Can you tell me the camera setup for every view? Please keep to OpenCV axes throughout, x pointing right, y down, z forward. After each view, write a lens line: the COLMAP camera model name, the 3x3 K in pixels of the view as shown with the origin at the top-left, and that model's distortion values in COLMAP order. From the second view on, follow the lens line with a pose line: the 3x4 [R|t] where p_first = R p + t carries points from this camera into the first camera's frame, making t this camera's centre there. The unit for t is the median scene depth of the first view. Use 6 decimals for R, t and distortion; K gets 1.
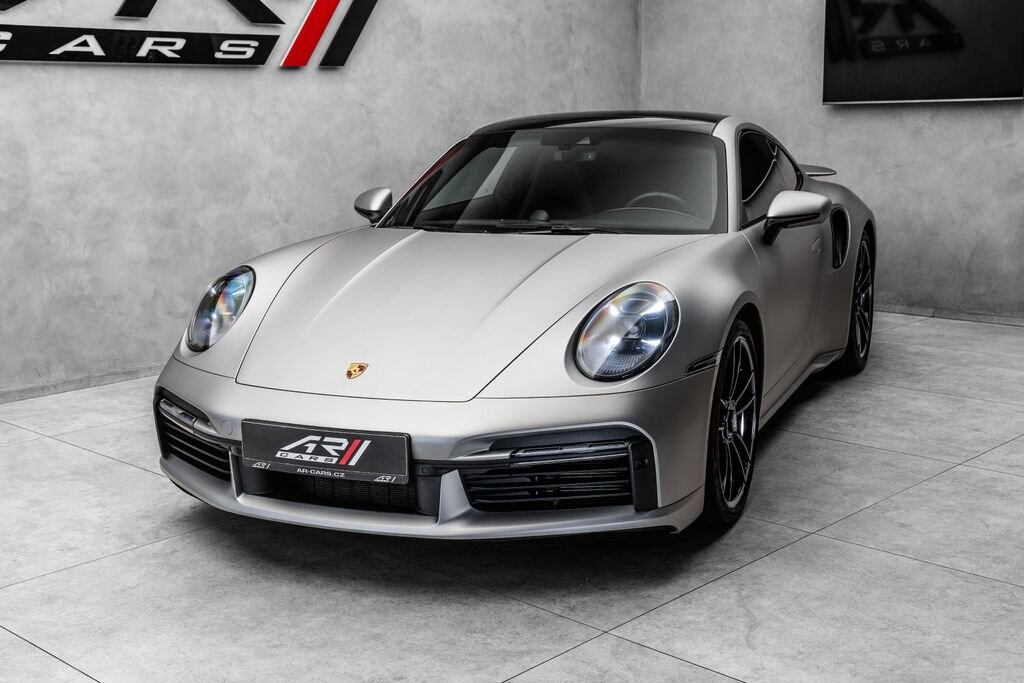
lens RADIAL K [[1407.0, 0, 518.4], [0, 1407.0, 343.4], [0, 0, 1]] dist [0.124285, 0.000000]
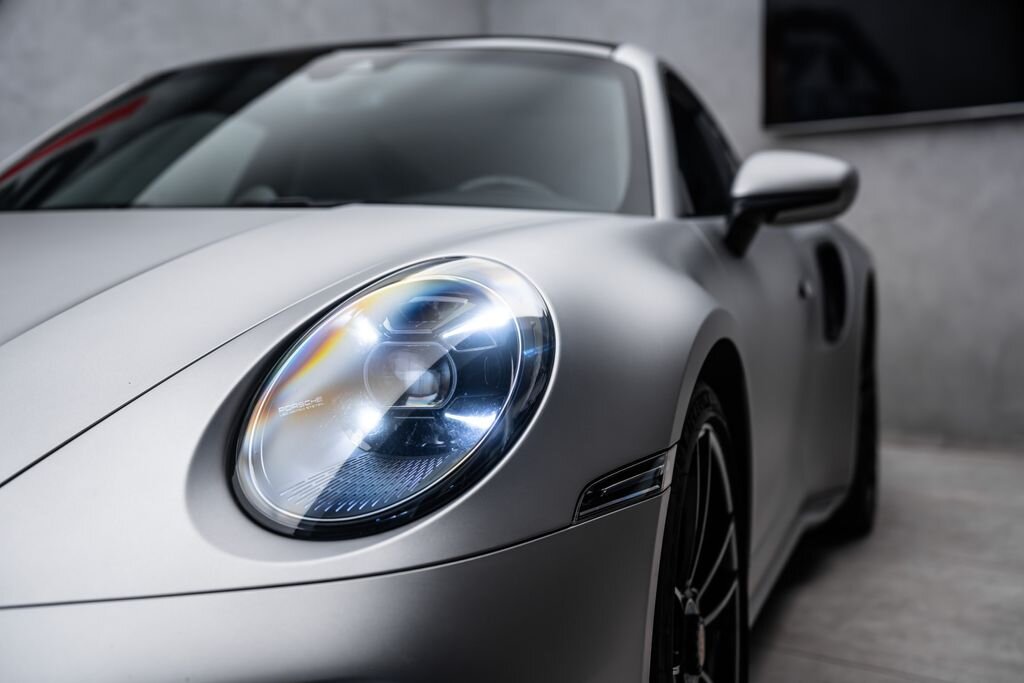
lens RADIAL K [[1438.2, 0, 510.4], [0, 1438.2, 340.7], [0, 0, 1]] dist [0.237158, 0.000000]
pose [[0.996499, -0.002461, 0.083567, 0.071719], [0.012792, 0.992284, -0.123323, 0.022189], [-0.082618, 0.123960, 0.988842, 0.633710]]
